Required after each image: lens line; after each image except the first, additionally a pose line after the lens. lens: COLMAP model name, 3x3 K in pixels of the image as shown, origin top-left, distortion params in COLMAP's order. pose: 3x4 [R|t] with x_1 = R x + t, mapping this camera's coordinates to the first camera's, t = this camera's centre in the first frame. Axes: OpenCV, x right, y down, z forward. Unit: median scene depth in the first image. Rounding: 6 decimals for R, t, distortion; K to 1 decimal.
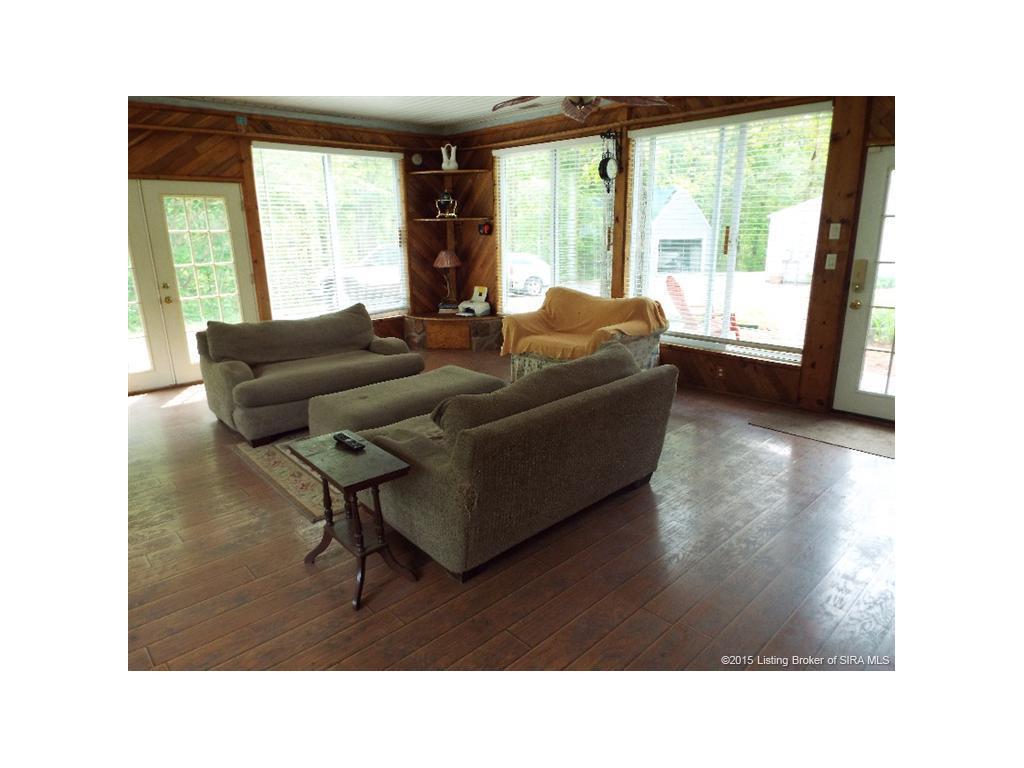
lens RADIAL K [[562.1, 0, 512.0], [0, 562.1, 384.0], [0, 0, 1]] dist [-0.001305, 0.000181]
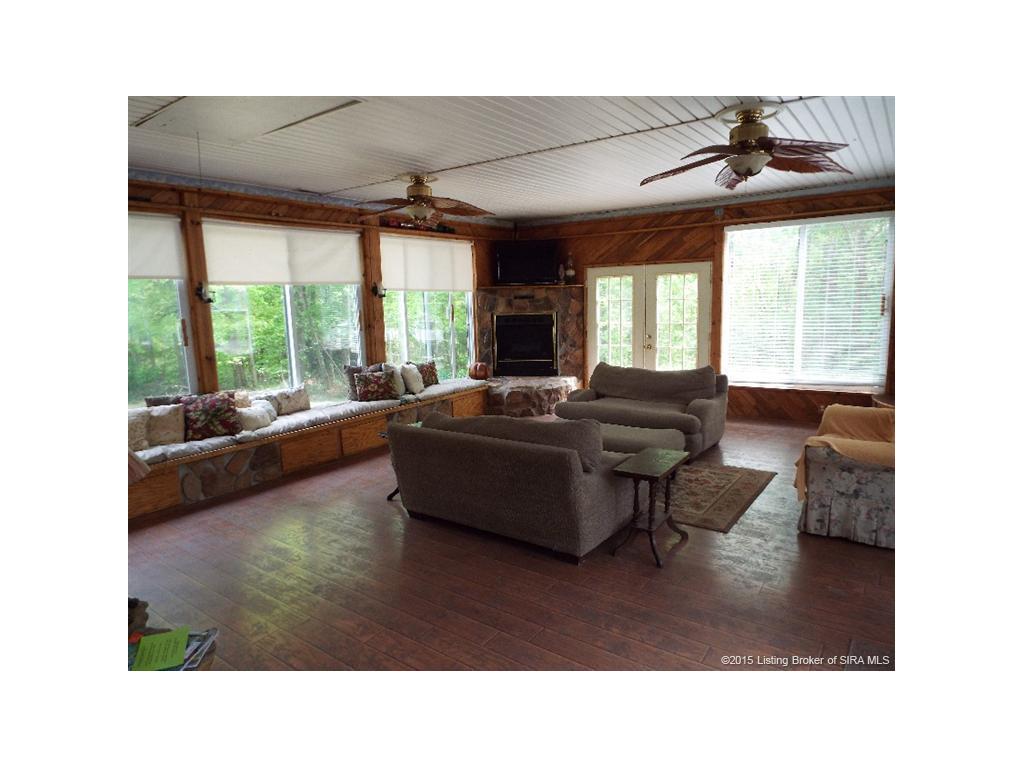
lens RADIAL K [[562.1, 0, 512.0], [0, 562.1, 384.0], [0, 0, 1]] dist [-0.001305, 0.000181]
pose [[0.202207, 0.151228, -0.967596, 0.686265], [-0.244805, 0.964445, 0.099576, -0.112495], [0.948253, 0.216738, 0.232039, 0.358133]]
